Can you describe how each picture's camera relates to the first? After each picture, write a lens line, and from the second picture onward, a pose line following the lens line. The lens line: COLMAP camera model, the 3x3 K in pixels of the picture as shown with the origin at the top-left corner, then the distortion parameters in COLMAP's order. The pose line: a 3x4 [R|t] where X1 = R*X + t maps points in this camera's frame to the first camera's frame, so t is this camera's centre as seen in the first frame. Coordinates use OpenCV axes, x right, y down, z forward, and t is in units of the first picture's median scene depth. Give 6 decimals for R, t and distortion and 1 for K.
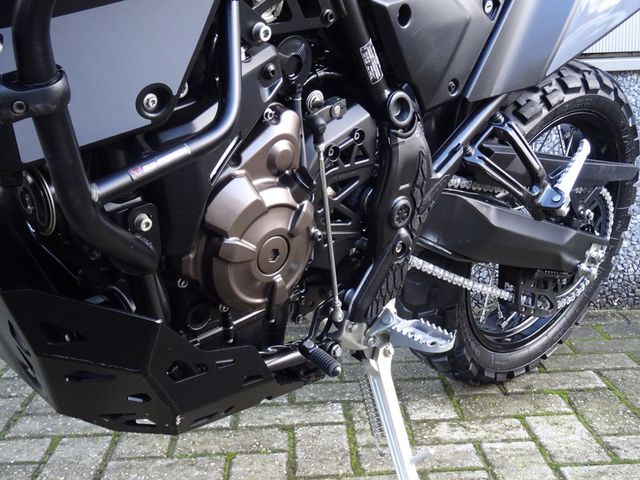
lens RADIAL K [[881.2, 0, 317.9], [0, 881.2, 238.3], [0, 0, 1]] dist [0.009452, 0.000000]
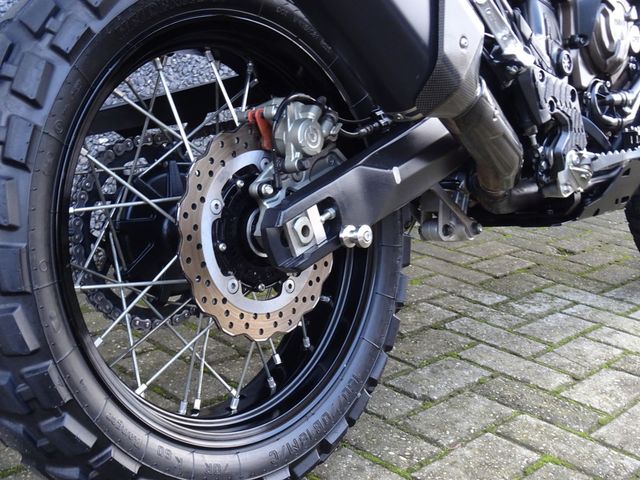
lens RADIAL K [[881.2, 0, 317.6], [0, 881.2, 239.6], [0, 0, 1]] dist [0.009452, 0.000000]
pose [[0.694604, -0.085686, 0.714271, -1.003820], [0.023270, 0.995038, 0.096738, -0.002514], [-0.719016, -0.050573, 0.693151, 0.390359]]
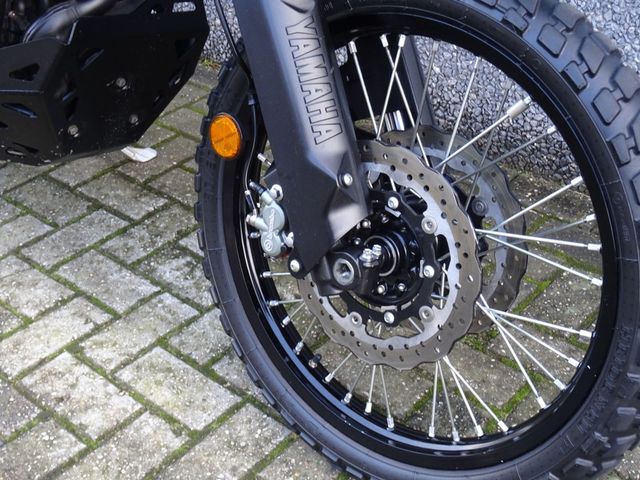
lens RADIAL K [[881.2, 0, 320.1], [0, 881.2, 238.8], [0, 0, 1]] dist [0.009452, 0.000000]
pose [[0.731324, 0.394261, -0.556529, 0.914816], [-0.121628, 0.878299, 0.462382, -0.342868], [0.671098, -0.270461, 0.690274, 0.436208]]
